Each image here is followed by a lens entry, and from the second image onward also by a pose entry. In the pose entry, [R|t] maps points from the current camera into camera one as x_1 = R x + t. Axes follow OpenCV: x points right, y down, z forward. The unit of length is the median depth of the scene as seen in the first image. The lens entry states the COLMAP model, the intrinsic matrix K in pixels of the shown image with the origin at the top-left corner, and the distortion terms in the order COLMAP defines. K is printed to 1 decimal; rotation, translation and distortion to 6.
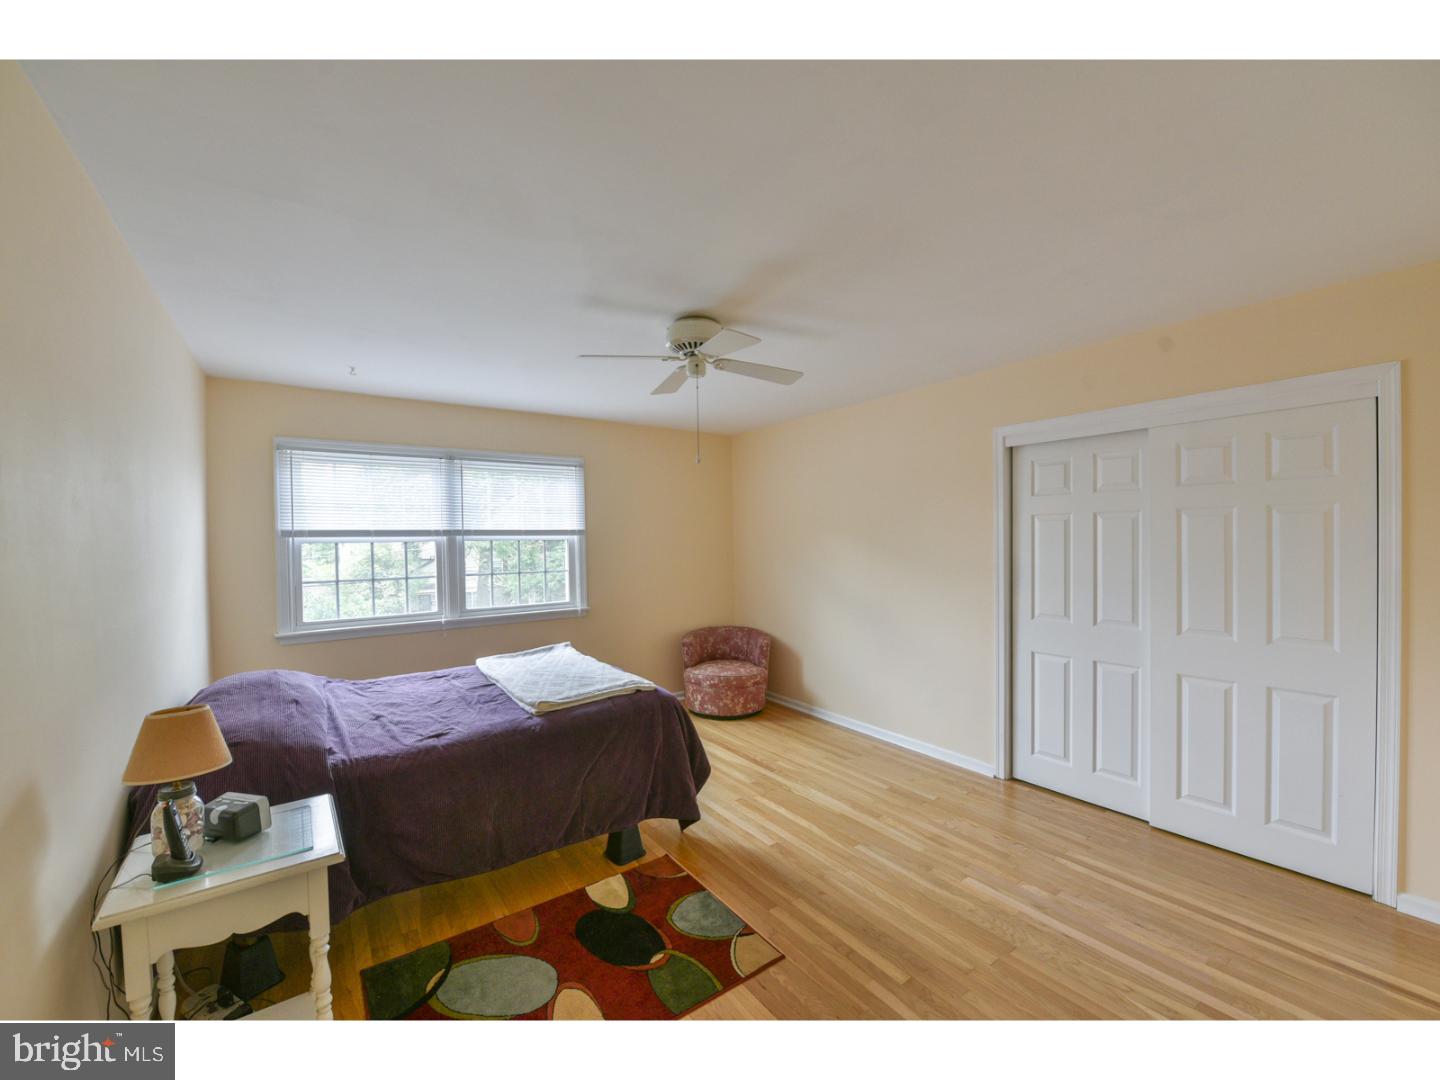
lens RADIAL K [[579.4, 0, 720.9], [0, 579.4, 546.4], [0, 0, 1]] dist [-0.012041, 0.000149]
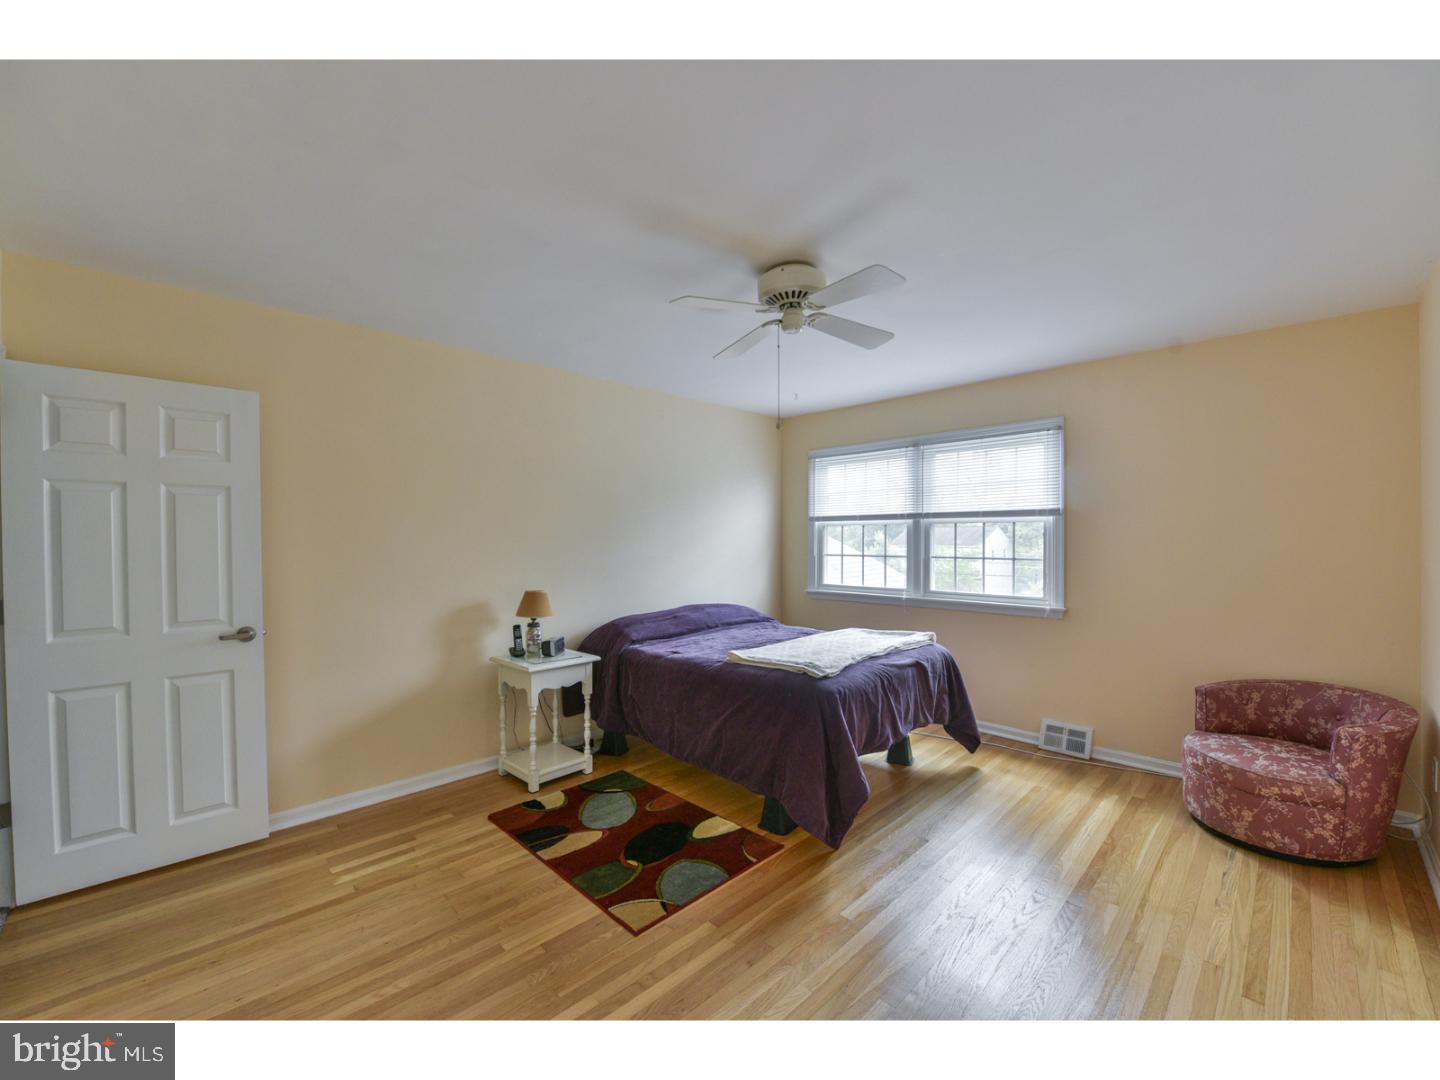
lens RADIAL K [[575.7, 0, 729.1], [0, 575.7, 573.7], [0, 0, 1]] dist [-0.000641, -0.000143]
pose [[0.171391, 0.085279, -0.981505, 0.525584], [-0.002233, 0.996278, 0.086172, -0.008359], [0.985201, -0.012577, 0.170944, 0.481507]]
